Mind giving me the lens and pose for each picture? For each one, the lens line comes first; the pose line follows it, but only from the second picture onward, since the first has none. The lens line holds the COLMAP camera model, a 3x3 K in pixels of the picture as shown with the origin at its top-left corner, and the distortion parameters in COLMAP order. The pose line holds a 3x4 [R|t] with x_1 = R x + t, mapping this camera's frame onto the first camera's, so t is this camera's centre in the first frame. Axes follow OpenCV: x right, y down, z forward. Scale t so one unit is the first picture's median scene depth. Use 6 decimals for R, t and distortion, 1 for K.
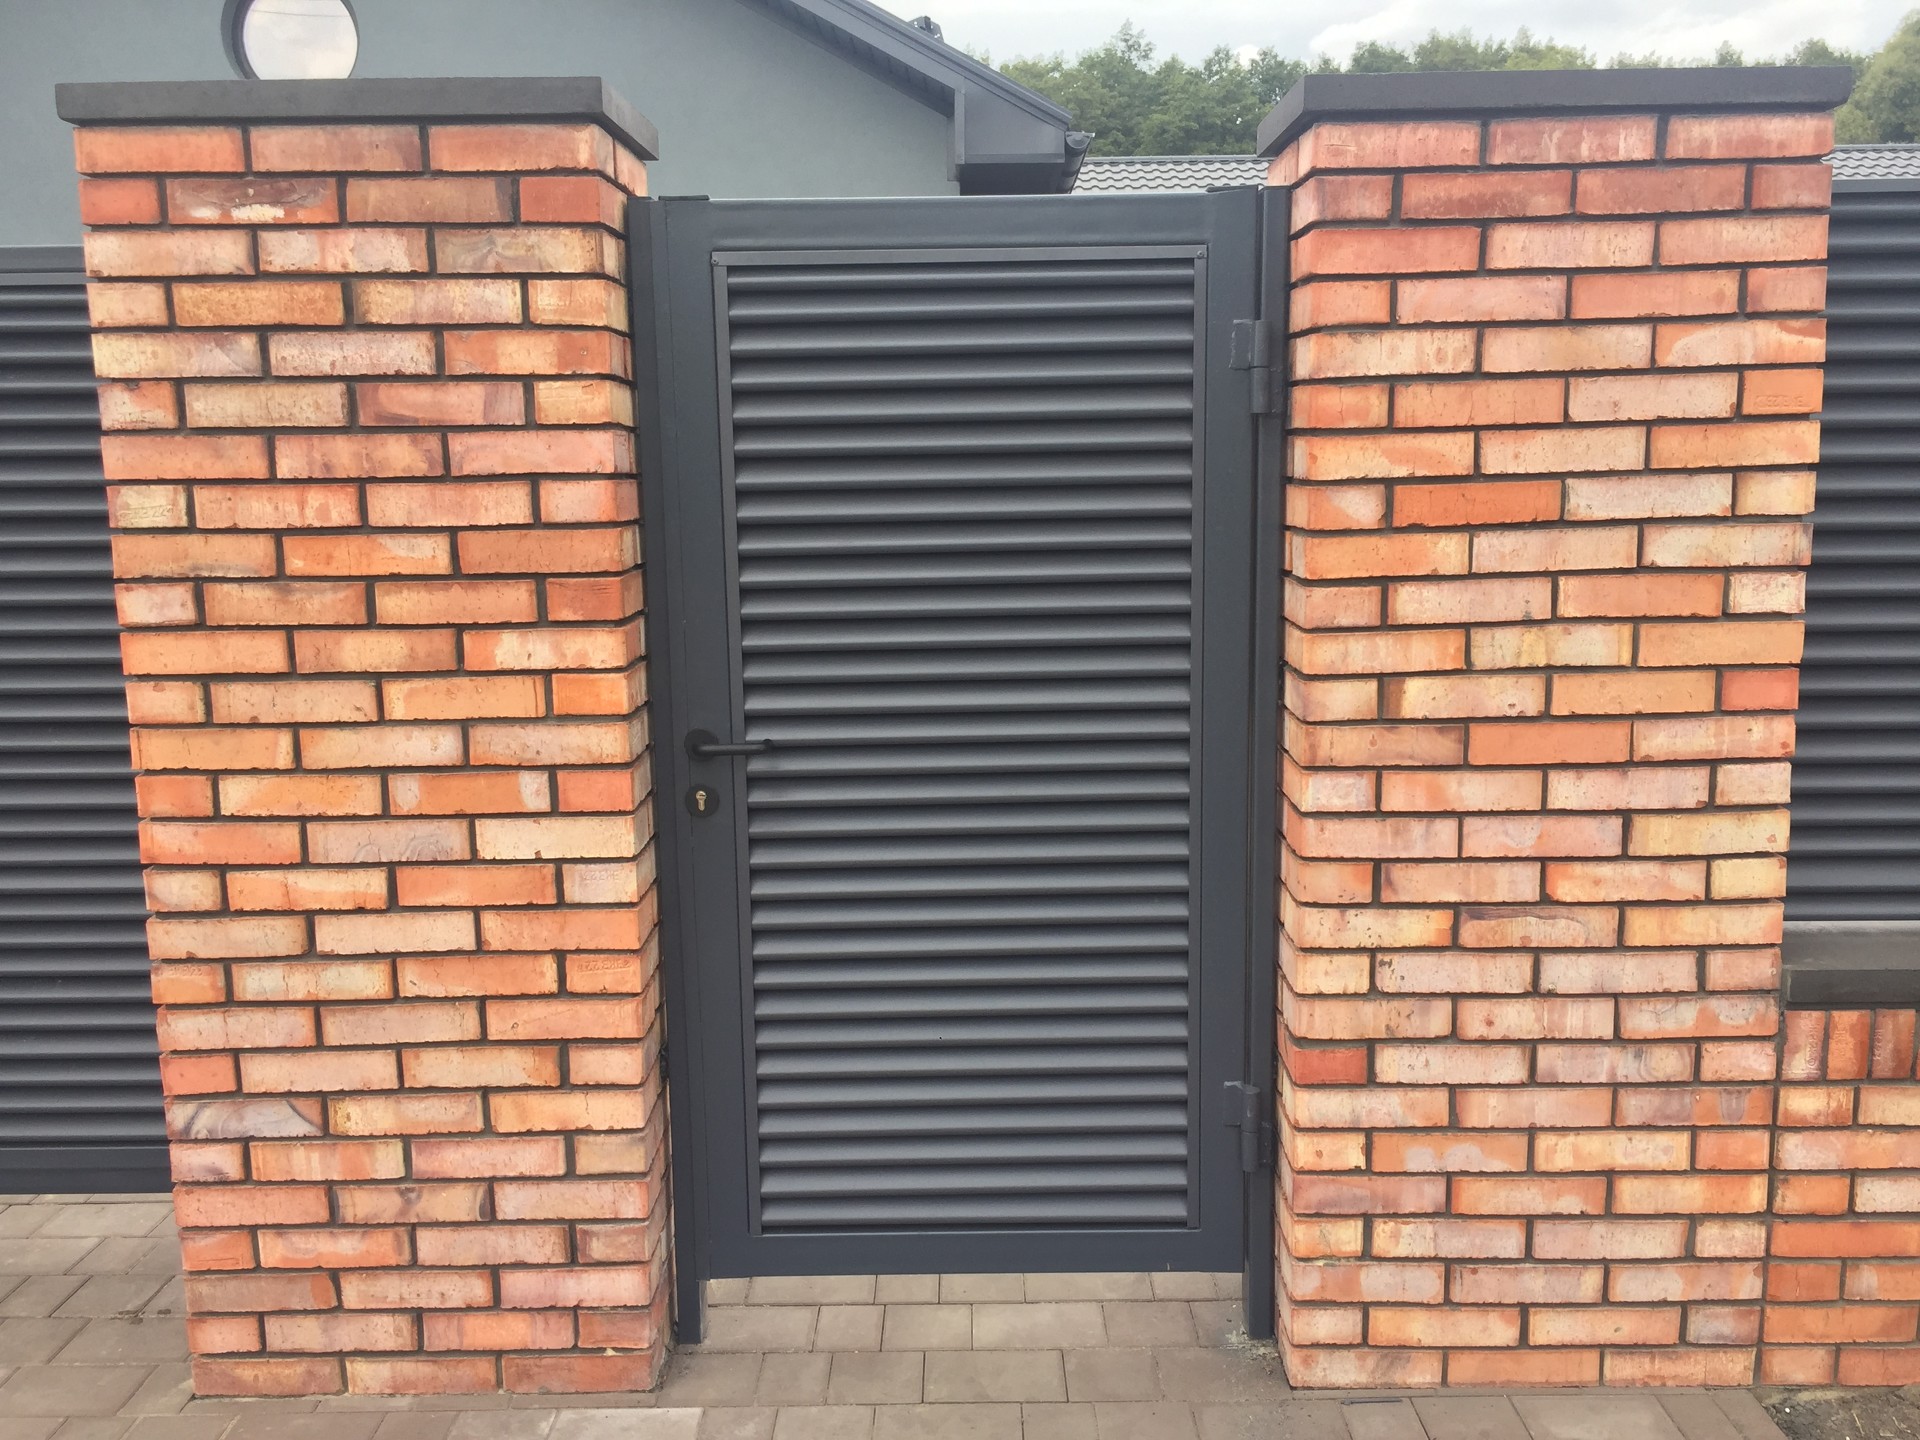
lens RADIAL K [[1625.5, 0, 960.0], [0, 1625.5, 720.0], [0, 0, 1]] dist [0.090329, -0.119333]
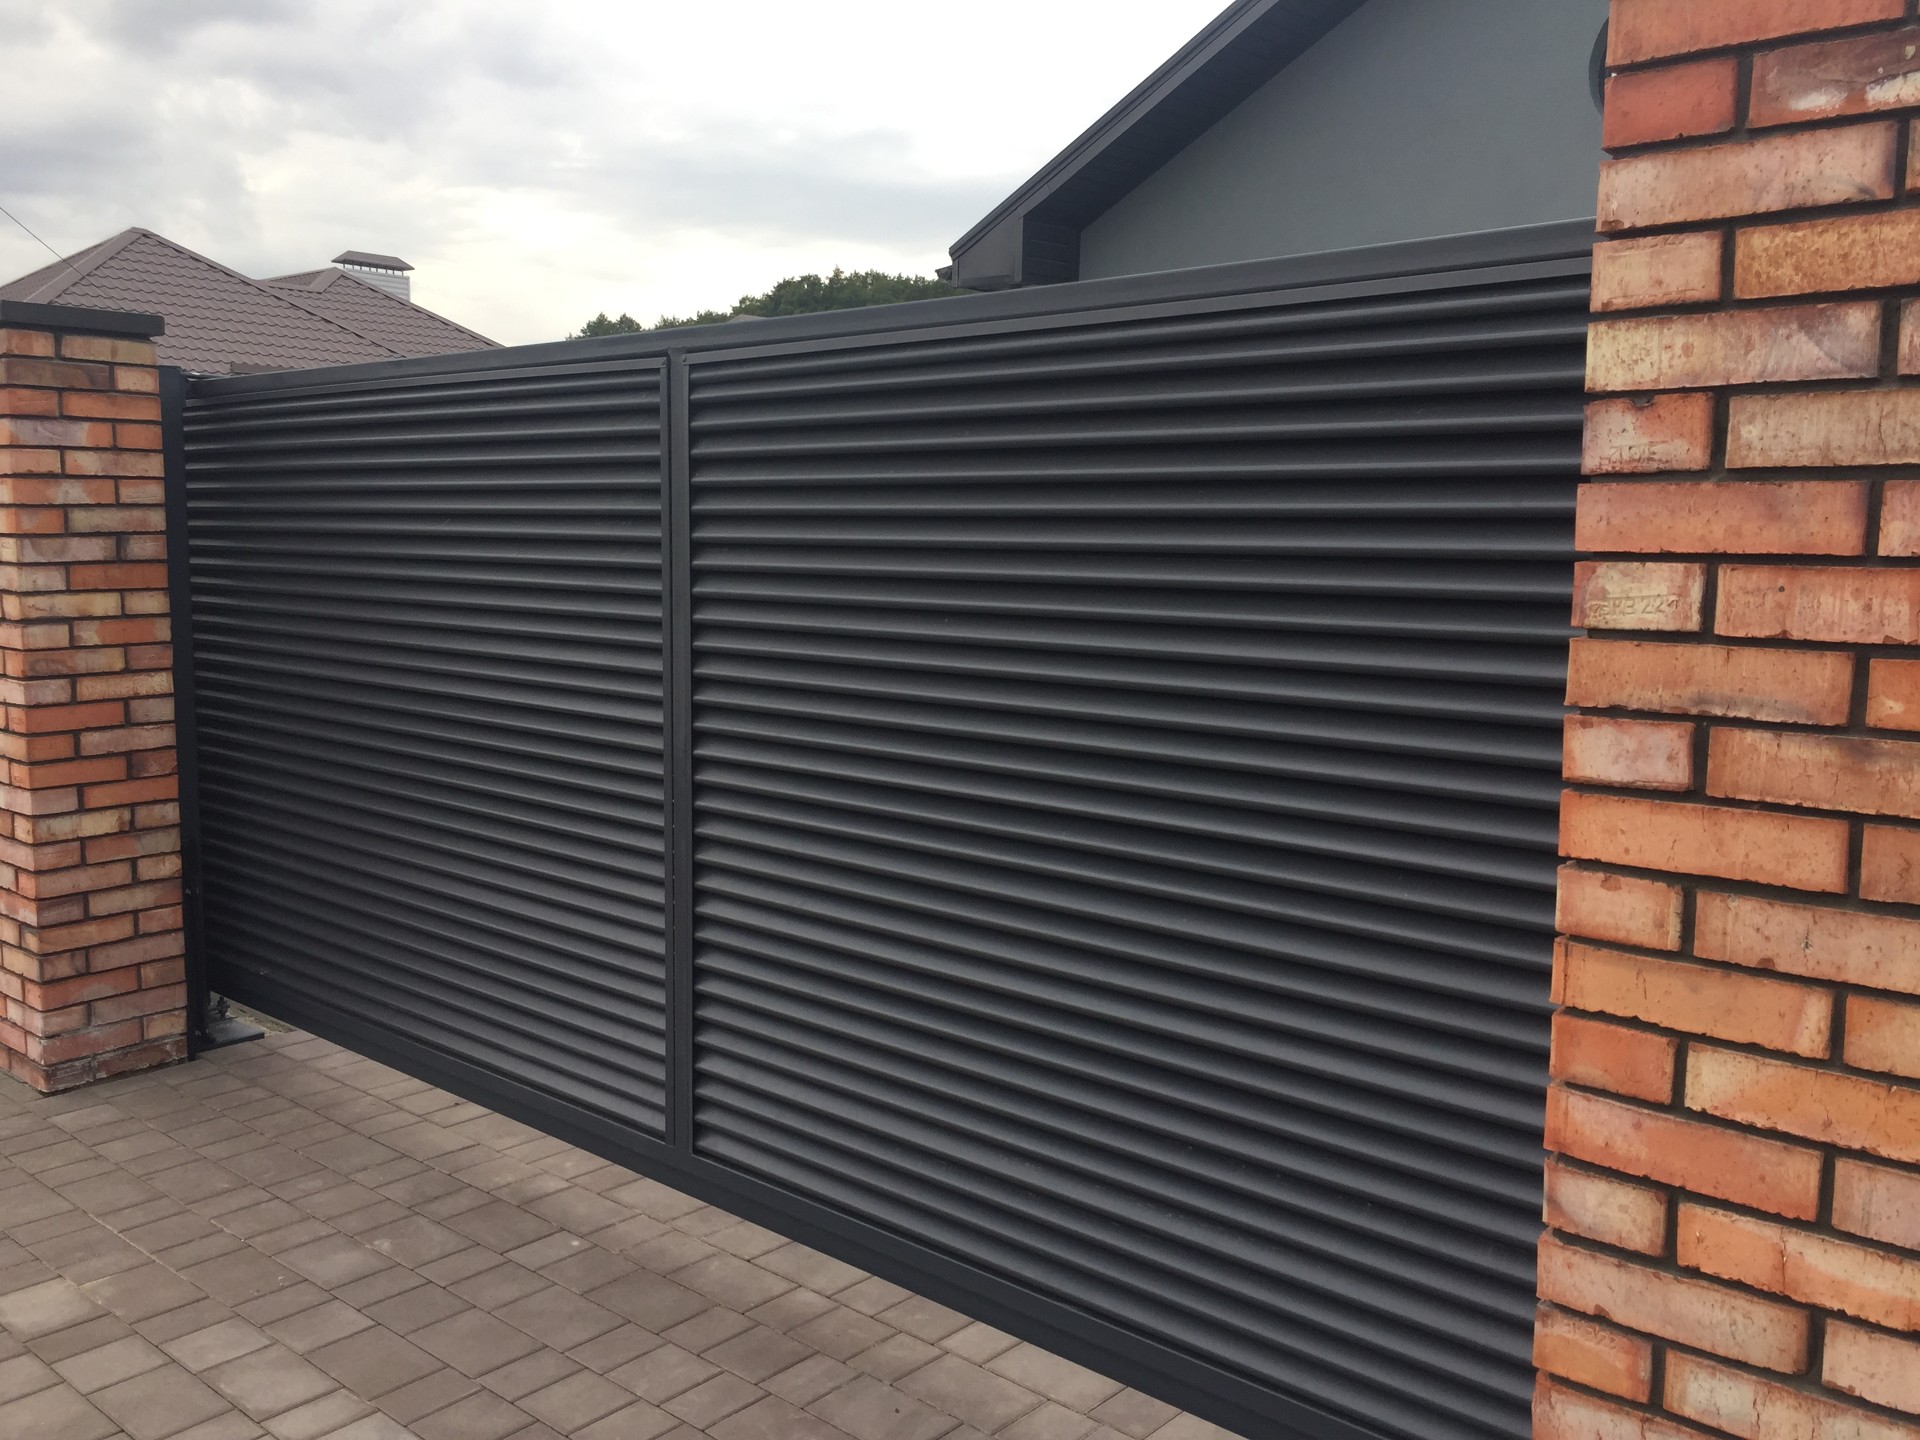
lens RADIAL K [[1625.5, 0, 960.0], [0, 1625.5, 720.0], [0, 0, 1]] dist [0.090329, -0.119333]
pose [[0.750423, 0.097200, -0.653771, -0.269793], [-0.122870, 0.992401, 0.006511, -0.054983], [0.649437, 0.075443, 0.756664, 0.364482]]
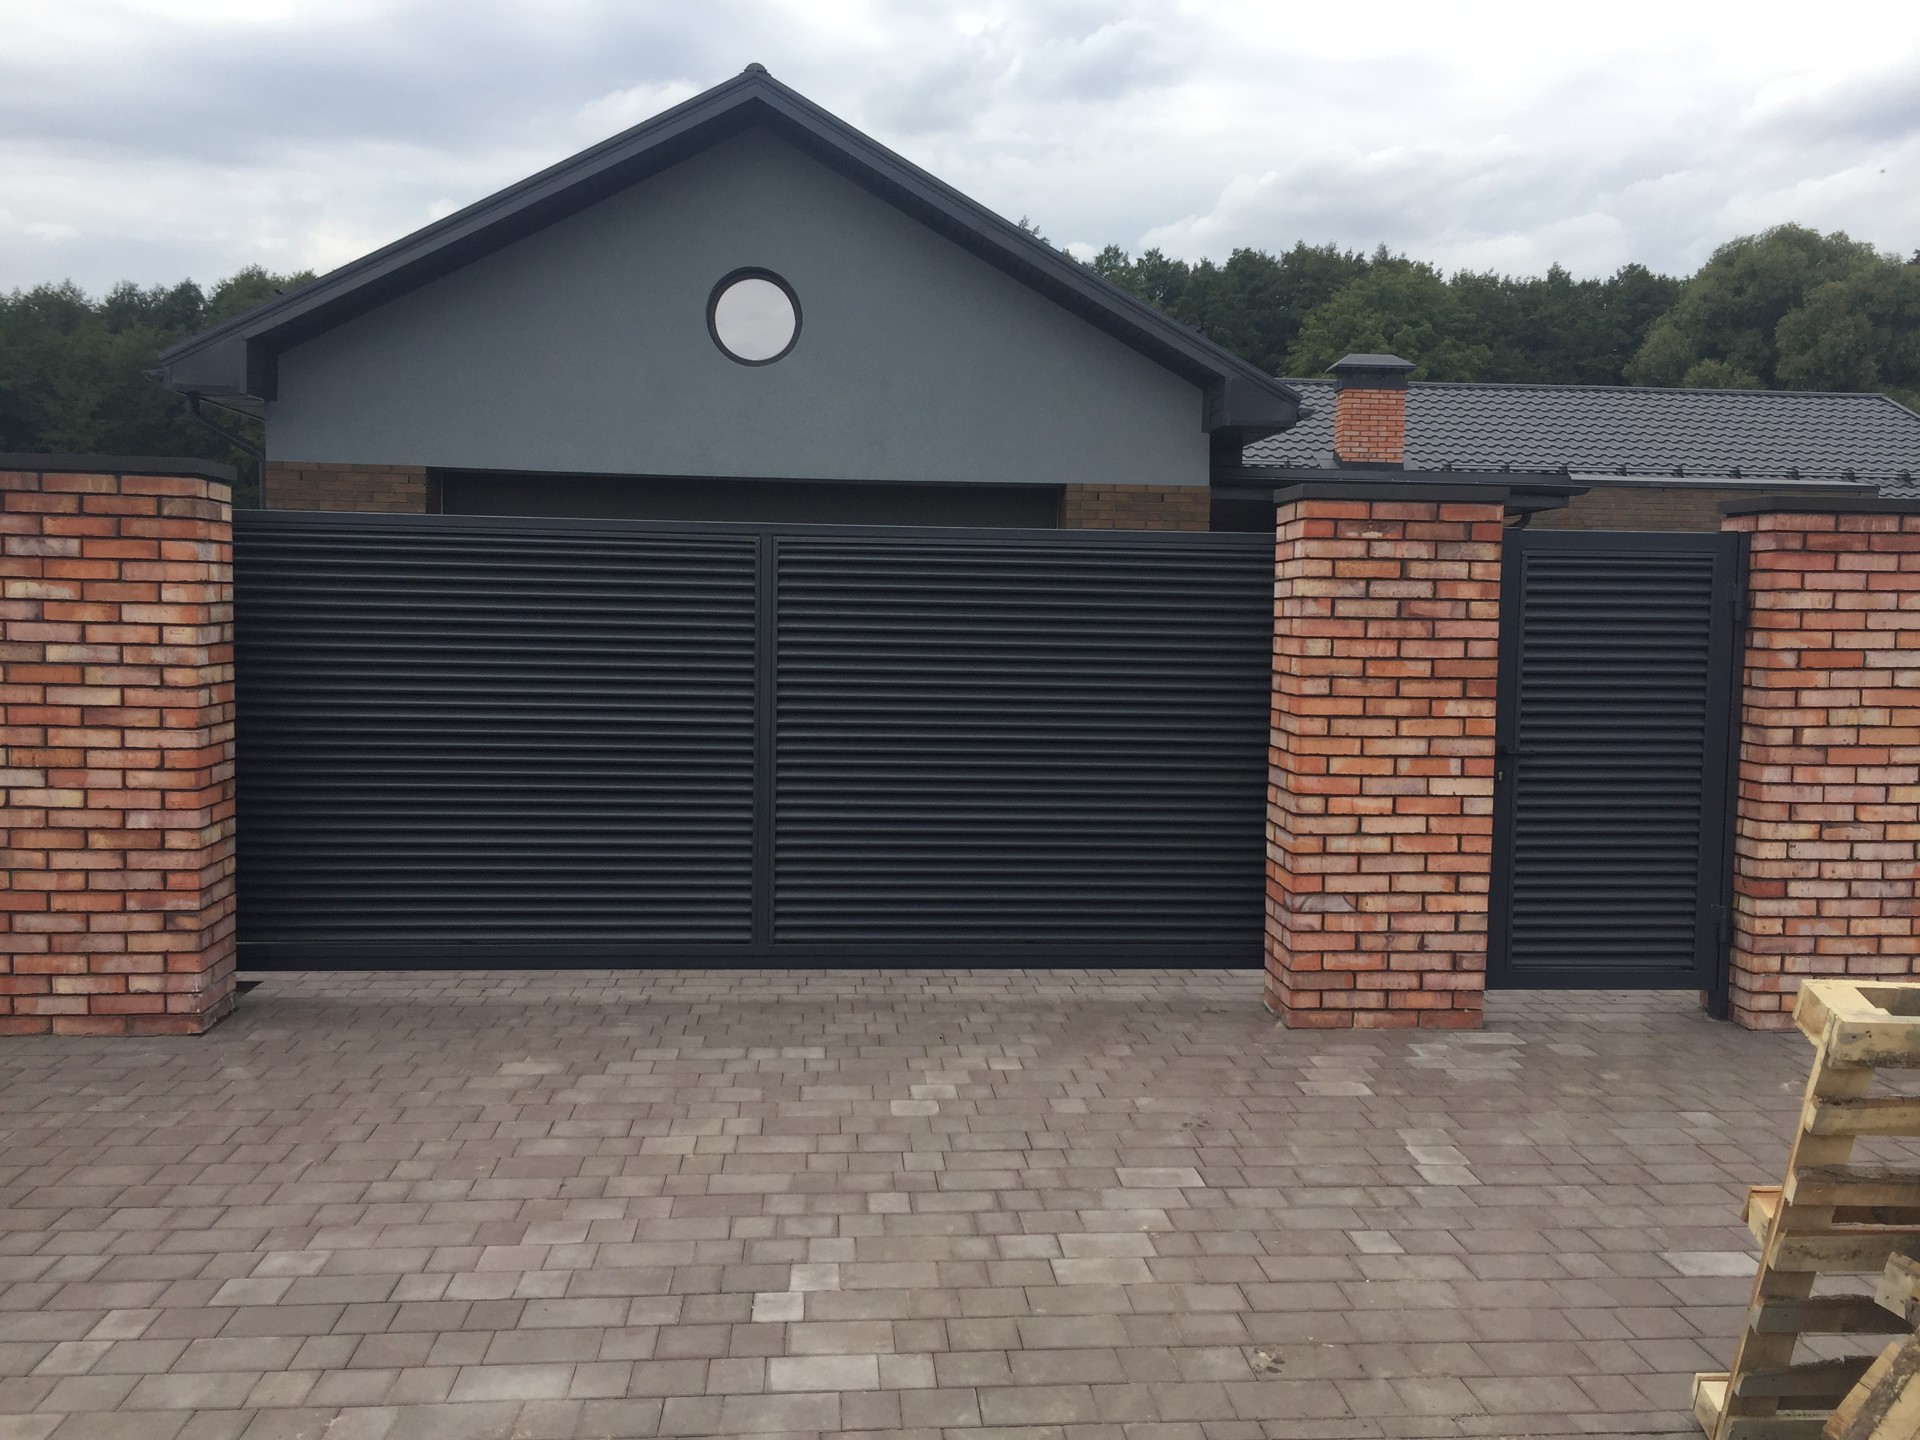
lens RADIAL K [[1625.5, 0, 960.0], [0, 1625.5, 720.0], [0, 0, 1]] dist [0.090329, -0.119333]
pose [[0.995630, 0.024365, 0.090154, -1.228424], [-0.016315, 0.995900, -0.088973, 0.205404], [-0.091952, 0.087114, 0.991946, -1.368855]]
